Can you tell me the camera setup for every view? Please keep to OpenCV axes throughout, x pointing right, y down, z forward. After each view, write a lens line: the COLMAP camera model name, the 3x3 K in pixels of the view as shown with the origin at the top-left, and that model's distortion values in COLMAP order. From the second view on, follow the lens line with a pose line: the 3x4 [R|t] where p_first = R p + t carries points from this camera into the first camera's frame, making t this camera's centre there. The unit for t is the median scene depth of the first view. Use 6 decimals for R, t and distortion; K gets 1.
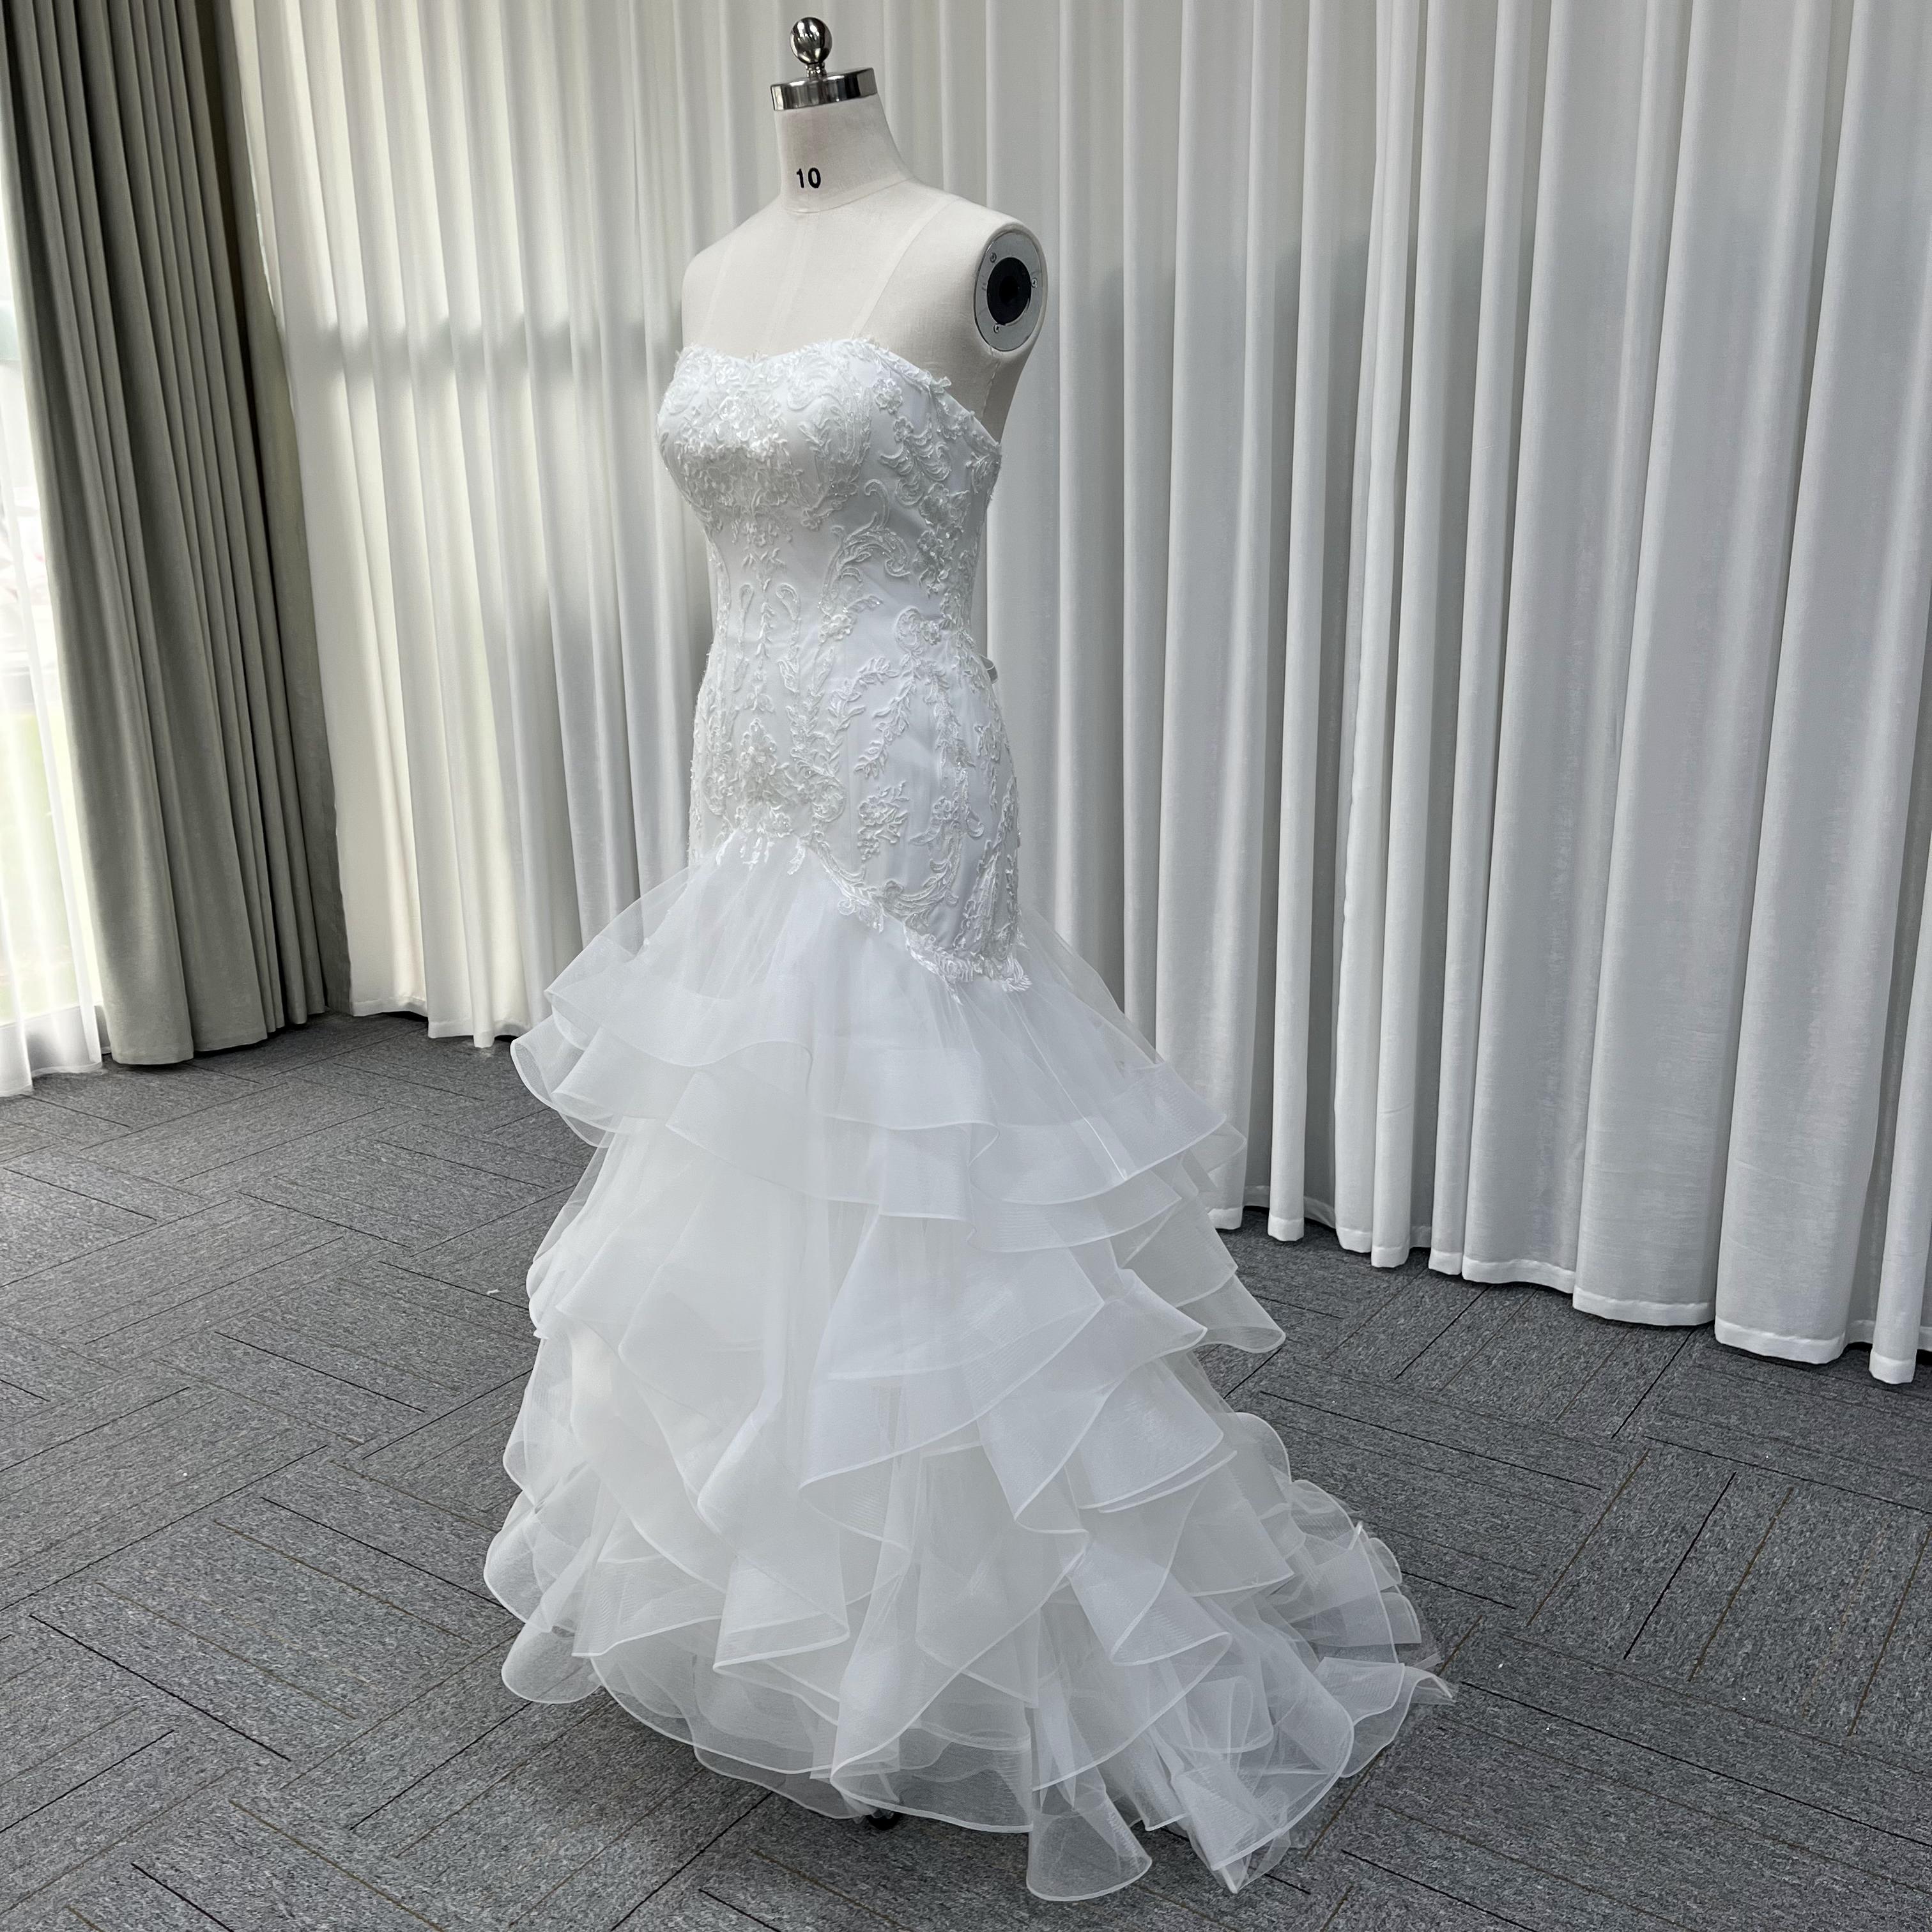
lens RADIAL K [[1925.5, 0, 978.7], [0, 1925.5, 980.8], [0, 0, 1]] dist [0.052663, -0.035264]
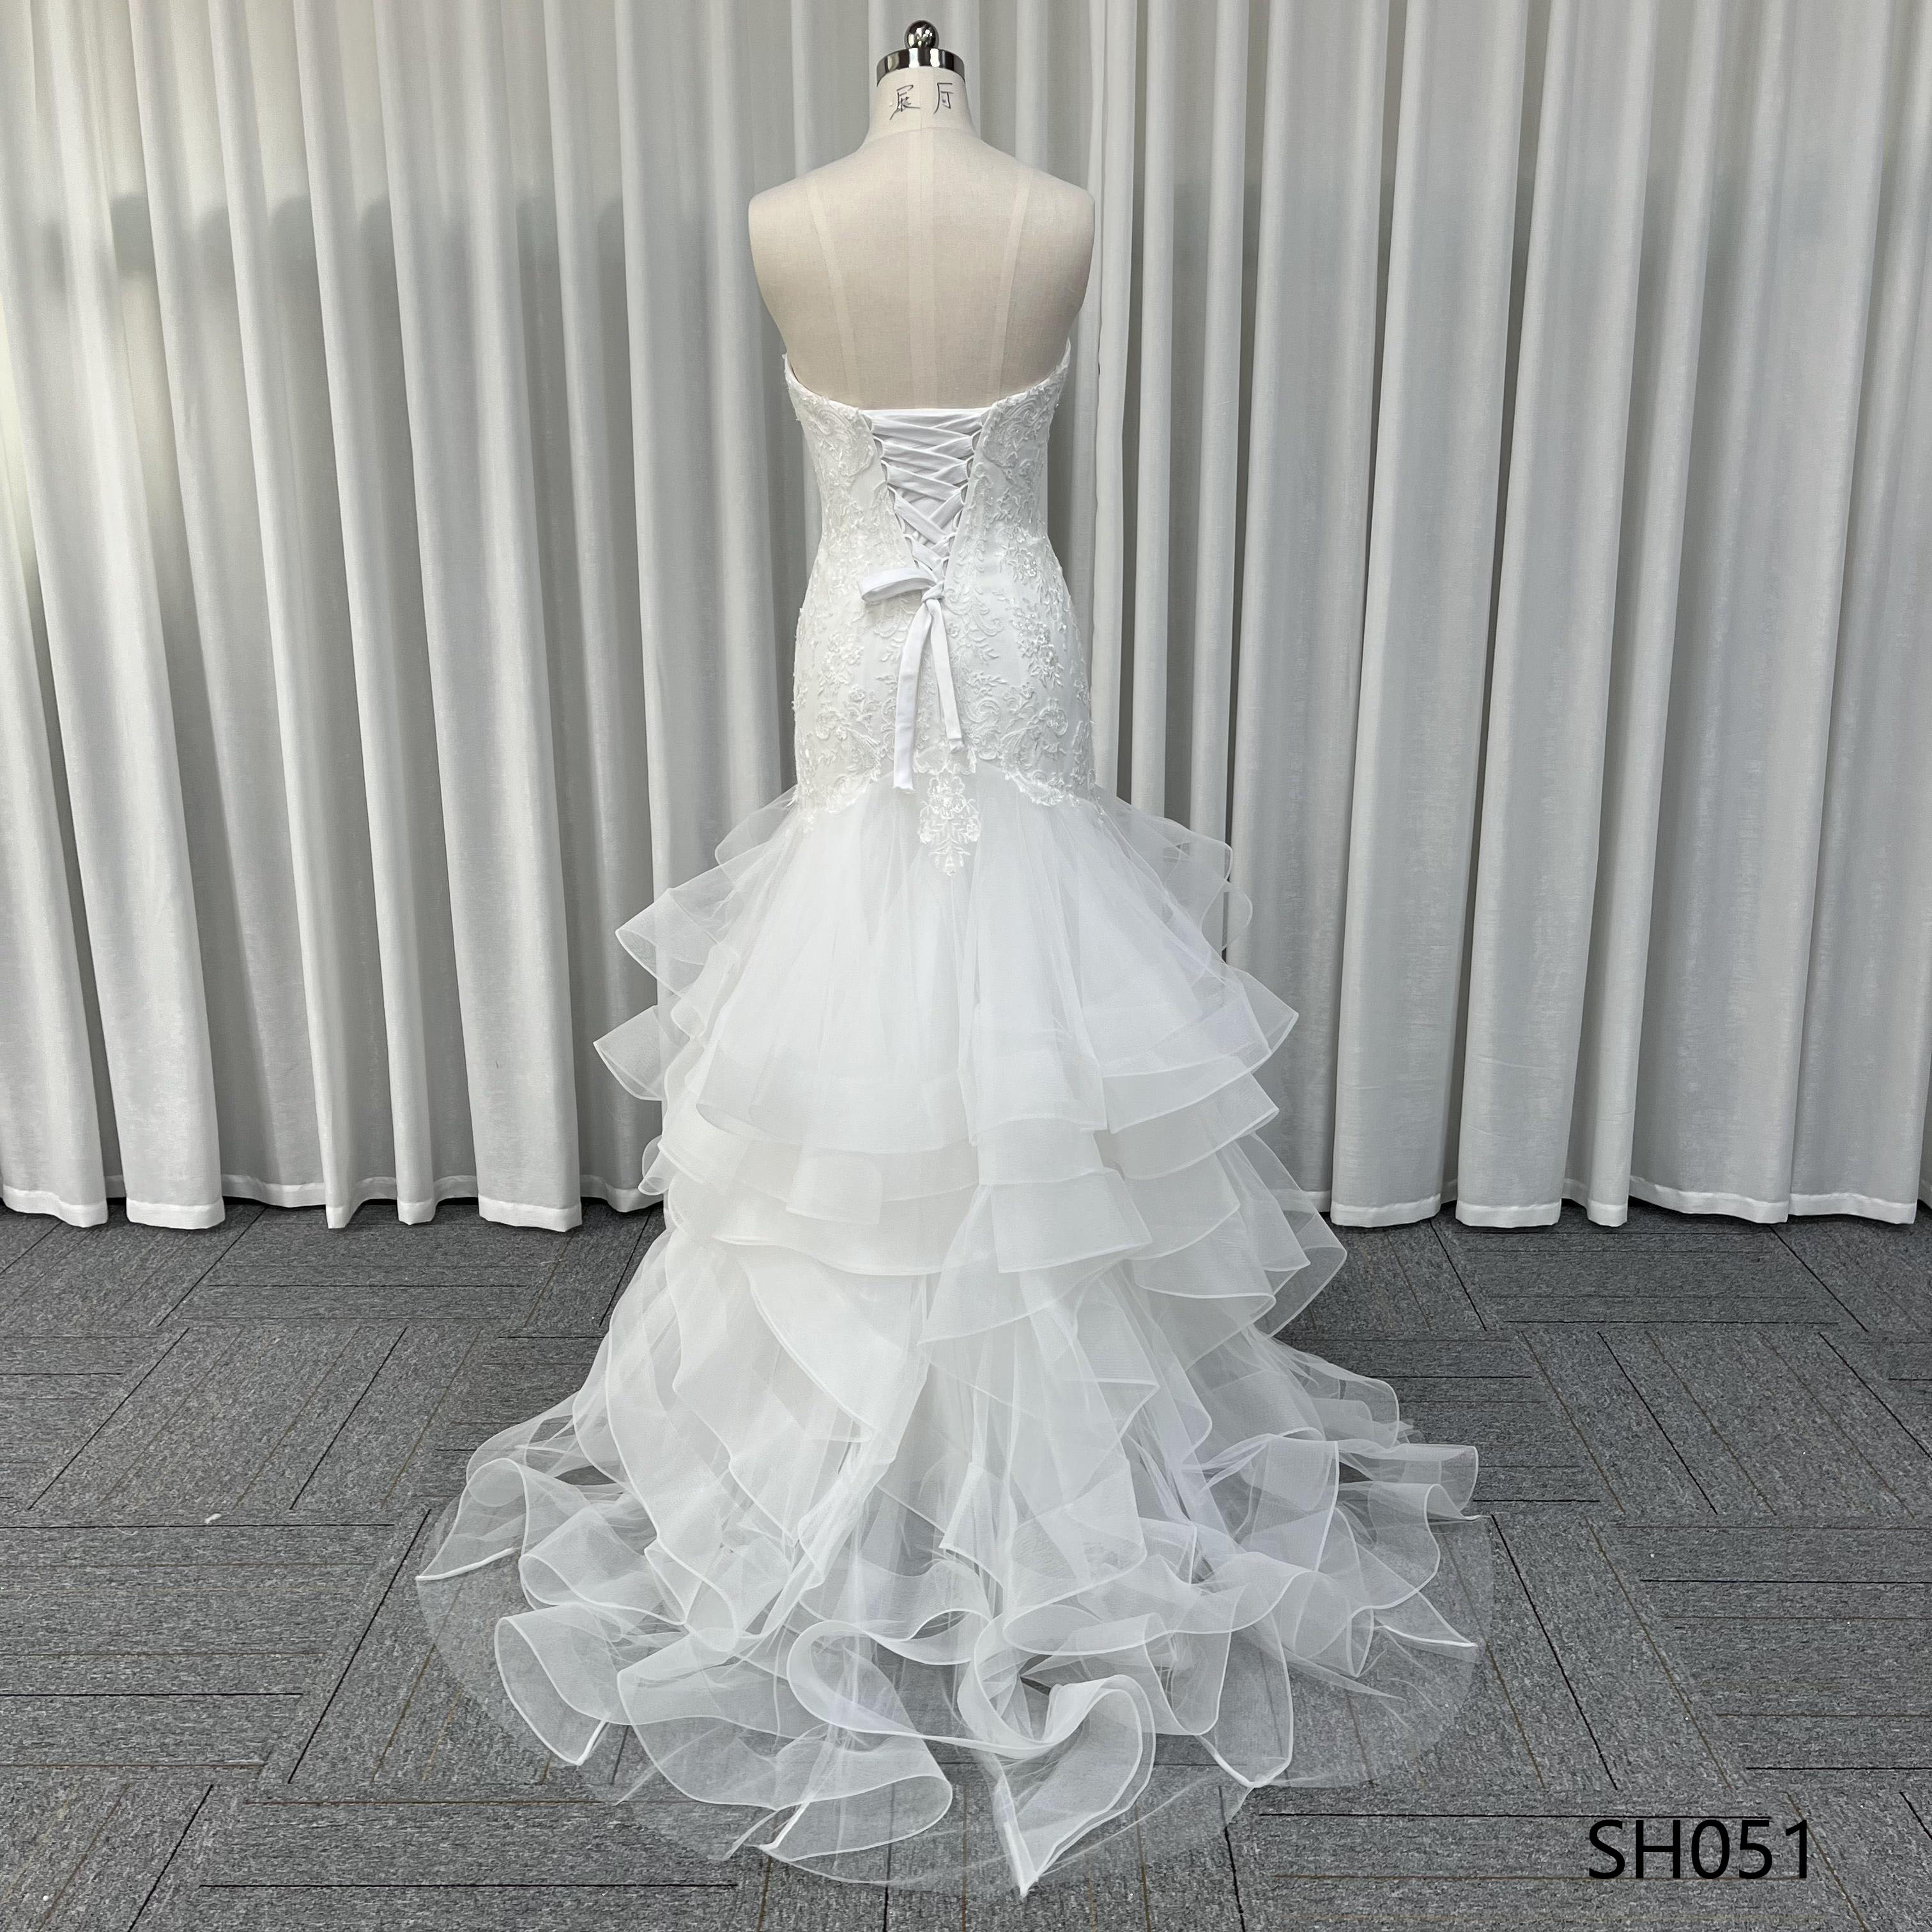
lens RADIAL K [[1922.1, 0, 982.1], [0, 1922.1, 955.9], [0, 0, 1]] dist [0.065215, -0.061664]
pose [[0.829937, -0.136068, 0.541009, -0.420422], [0.139926, 0.989570, 0.034231, -0.040446], [-0.540024, 0.047292, 0.840320, 0.227026]]
